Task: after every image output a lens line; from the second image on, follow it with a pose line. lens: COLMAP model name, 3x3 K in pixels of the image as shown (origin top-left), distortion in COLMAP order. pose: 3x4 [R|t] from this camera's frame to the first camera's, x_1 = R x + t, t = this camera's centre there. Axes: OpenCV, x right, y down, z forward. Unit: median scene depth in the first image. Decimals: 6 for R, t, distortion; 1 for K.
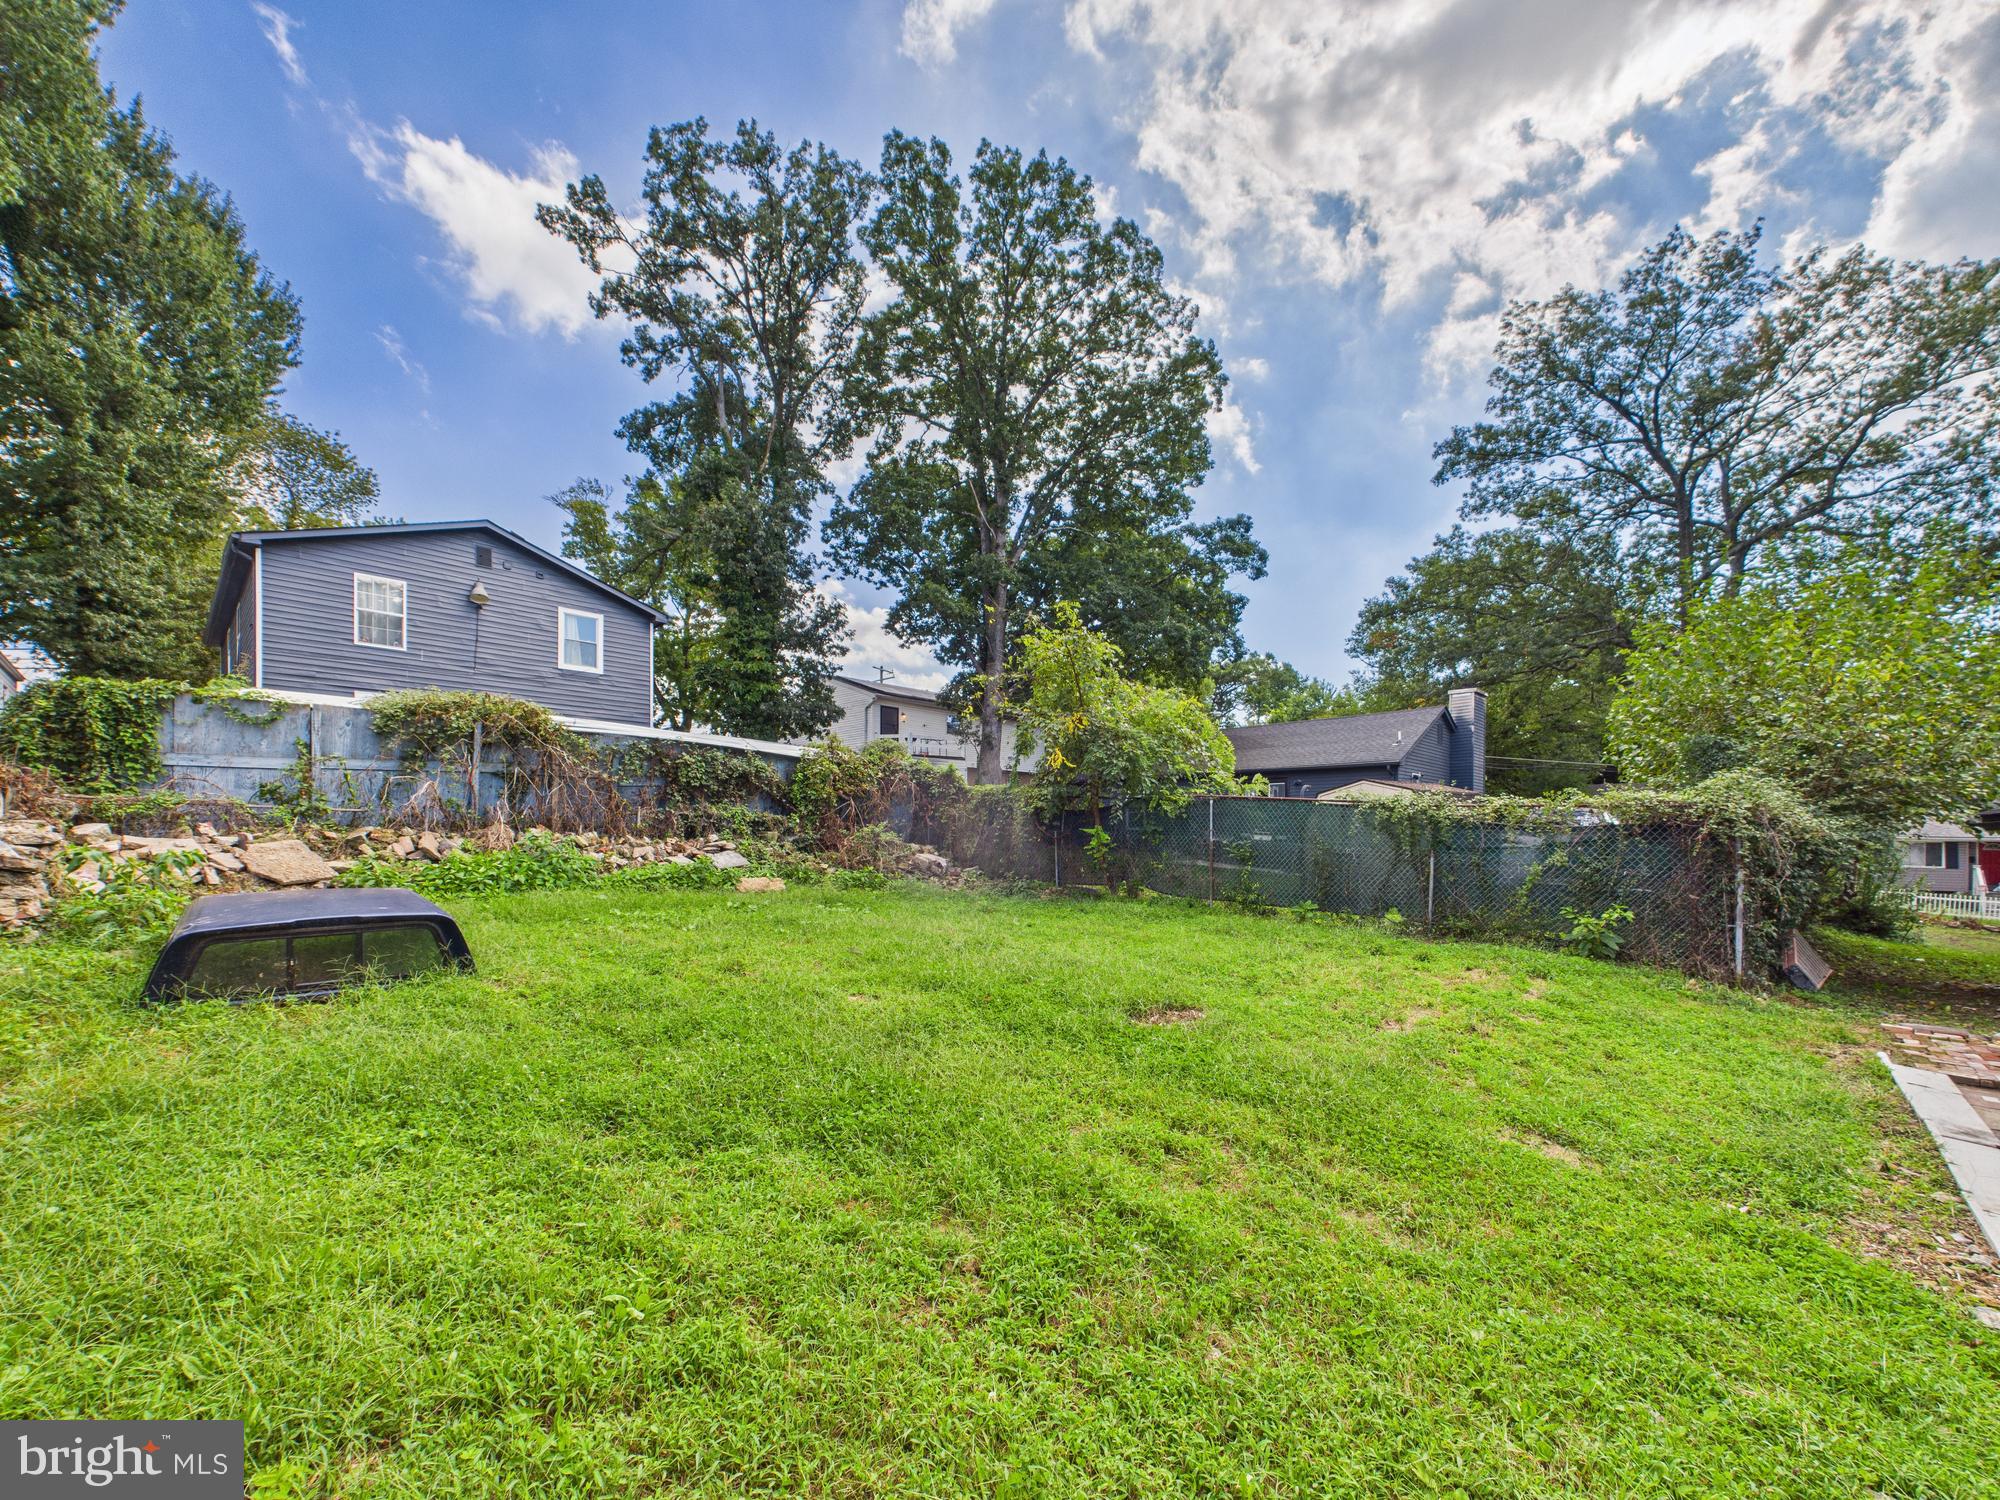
lens RADIAL K [[811.4, 0, 991.6], [0, 811.4, 736.4], [0, 0, 1]] dist [0.001450, 0.000900]
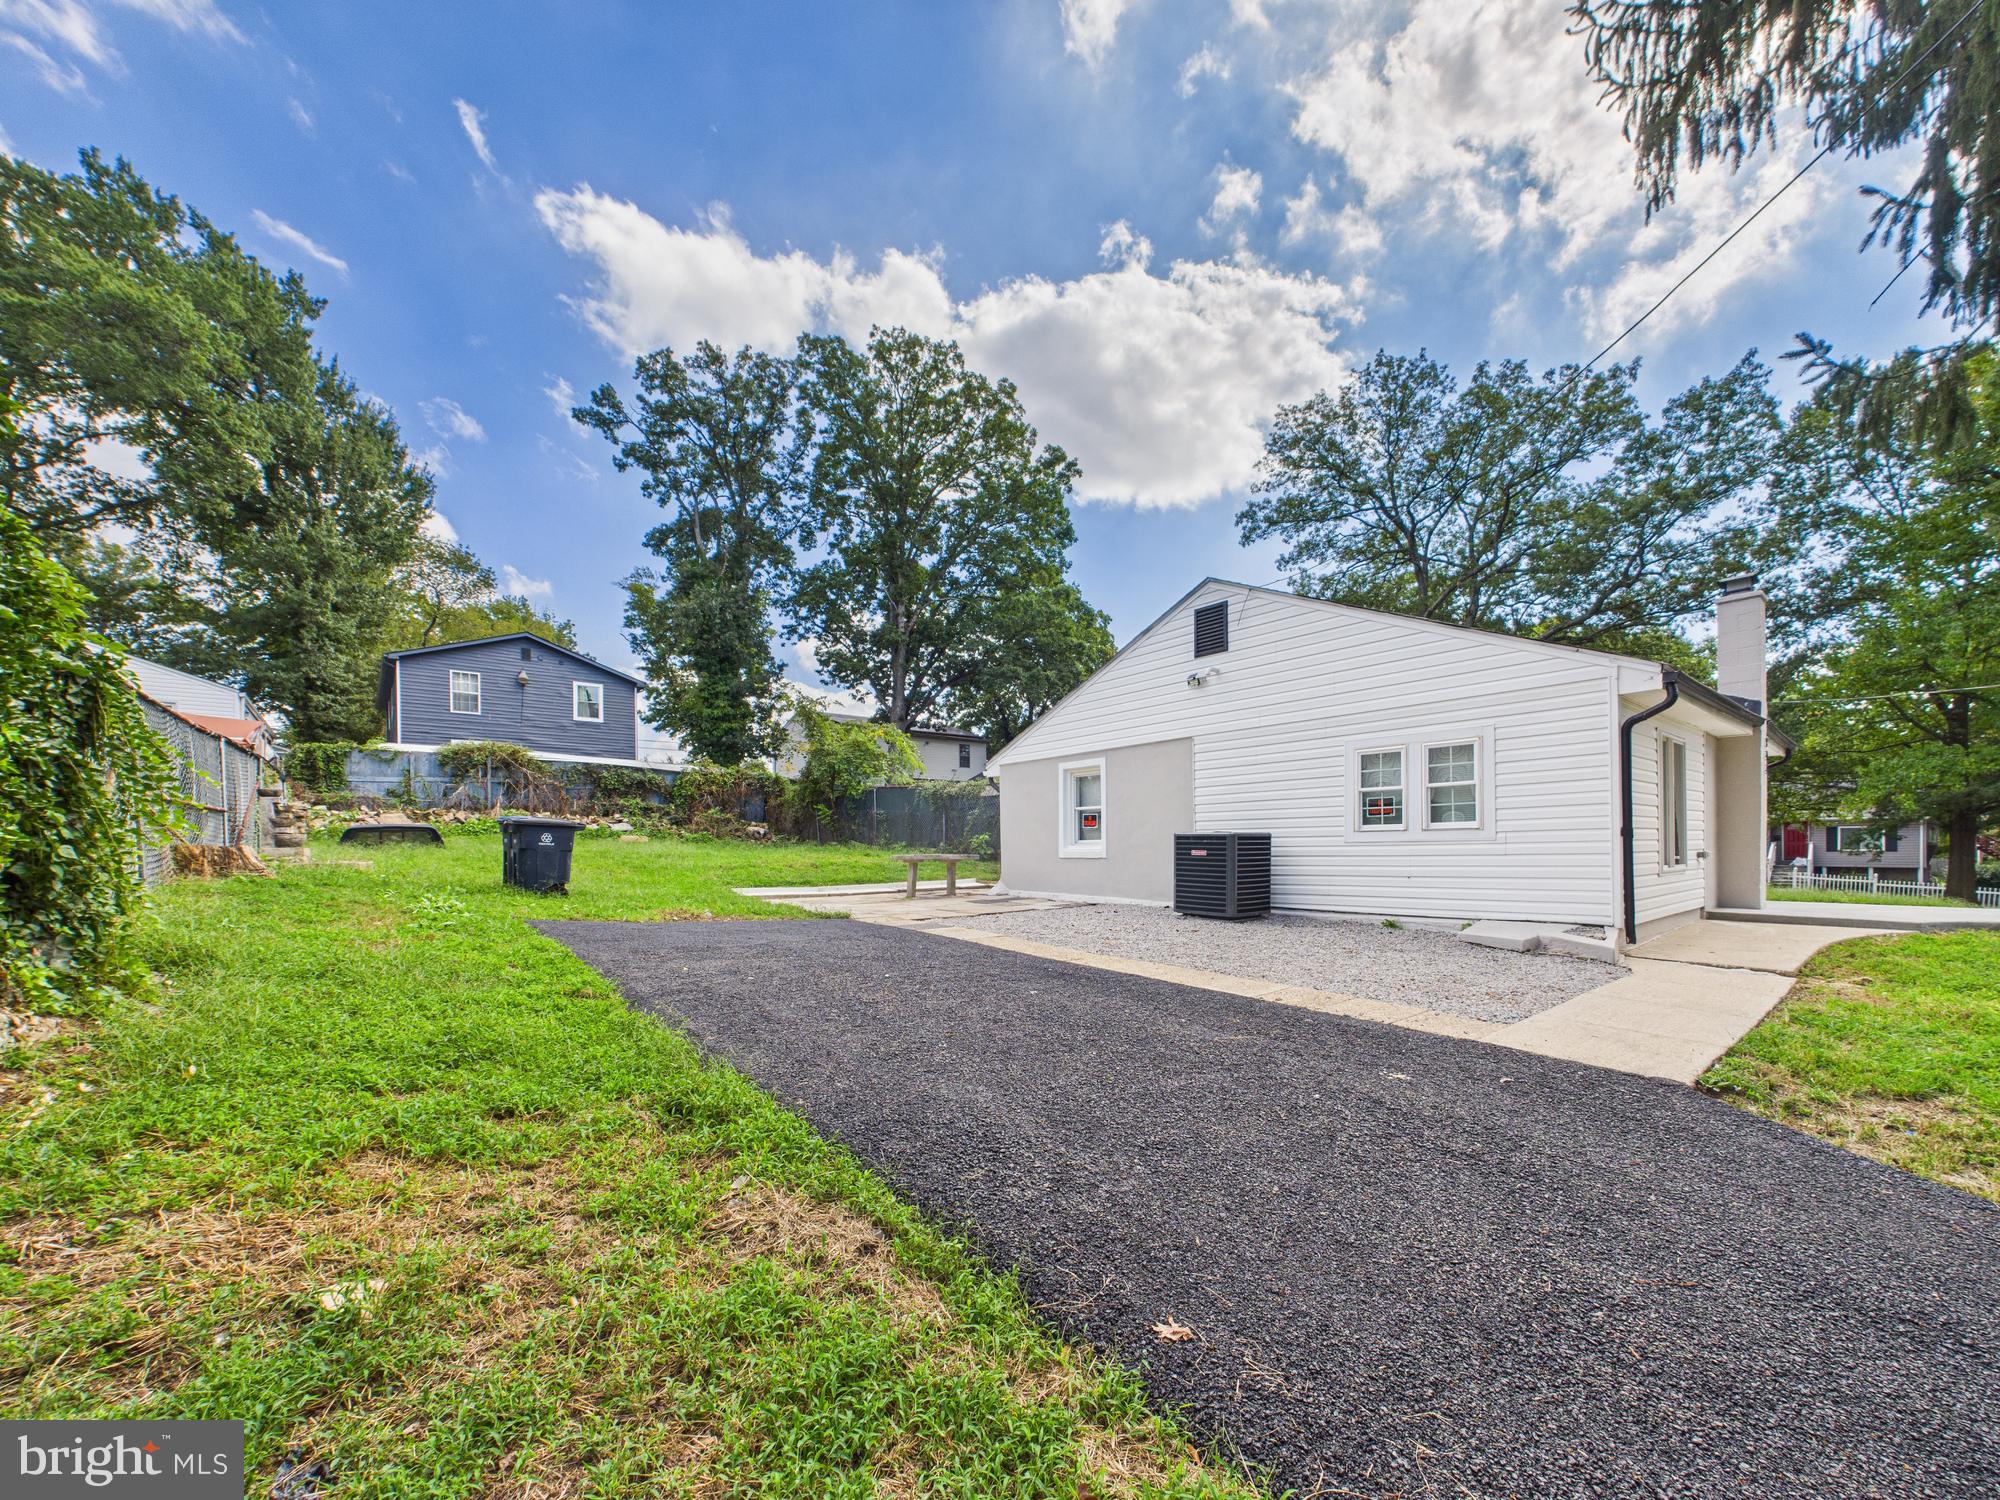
lens RADIAL K [[802.6, 0, 1000.3], [0, 802.6, 740.0], [0, 0, 1]] dist [0.001708, -0.000242]
pose [[0.991998, -0.030964, -0.122394, 0.457596], [0.028897, 0.999409, -0.018629, 0.007054], [0.122899, 0.014943, 0.992307, -0.429397]]
